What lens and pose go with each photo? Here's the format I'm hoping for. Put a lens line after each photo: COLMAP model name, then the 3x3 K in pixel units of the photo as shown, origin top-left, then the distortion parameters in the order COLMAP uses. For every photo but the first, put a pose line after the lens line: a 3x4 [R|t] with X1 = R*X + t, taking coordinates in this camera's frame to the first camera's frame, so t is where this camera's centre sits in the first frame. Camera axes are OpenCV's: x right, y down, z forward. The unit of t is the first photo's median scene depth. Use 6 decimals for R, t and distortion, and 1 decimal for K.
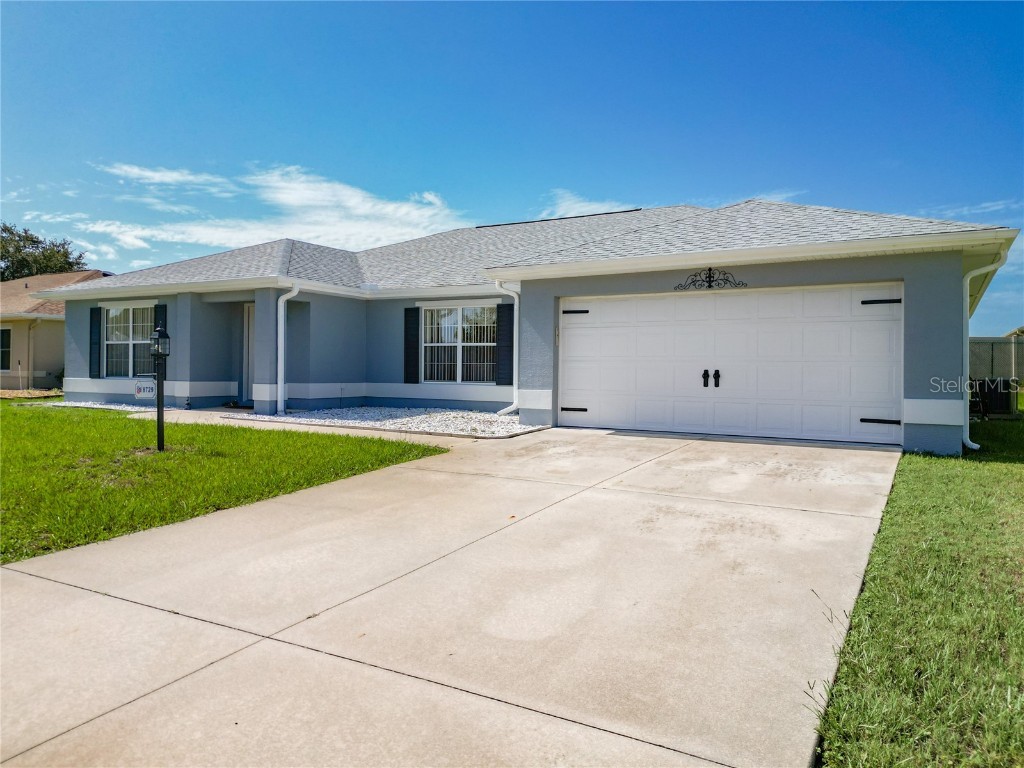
lens RADIAL K [[728.6, 0, 512.0], [0, 728.6, 384.0], [0, 0, 1]] dist [0.067788, -0.048460]
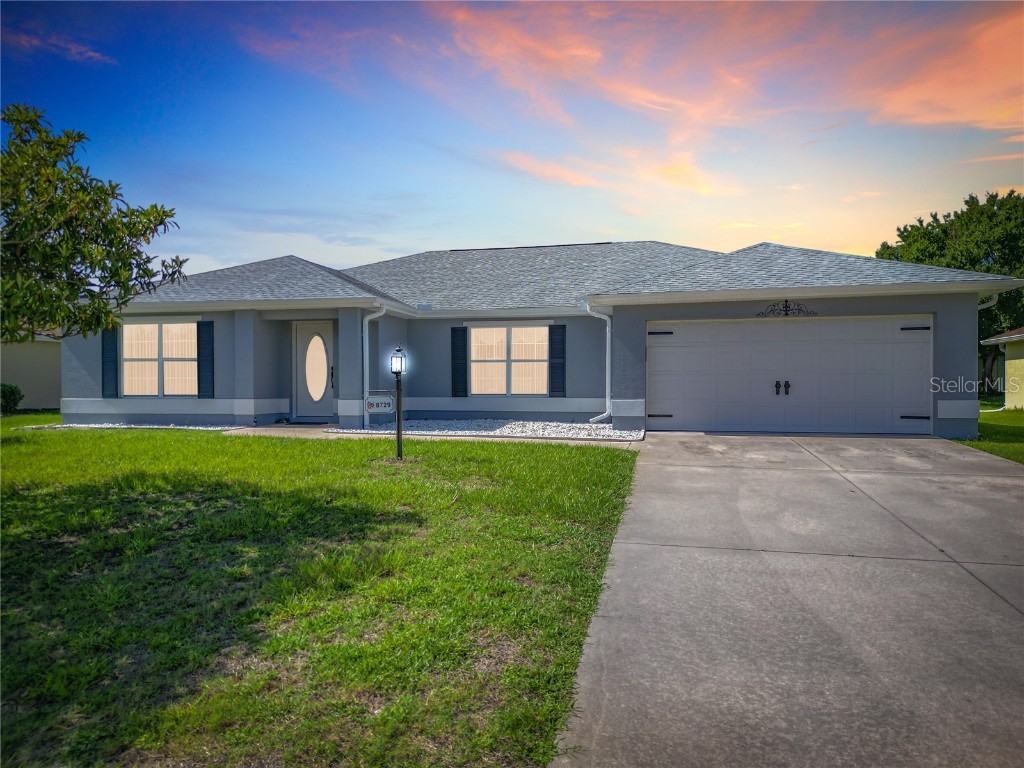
lens RADIAL K [[712.4, 0, 510.1], [0, 712.4, 388.7], [0, 0, 1]] dist [0.064473, 0.000088]
pose [[0.958538, -0.013413, 0.284648, -0.409046], [0.017448, 0.999780, -0.011646, 0.000227], [-0.284429, 0.016130, 0.958561, -0.038445]]
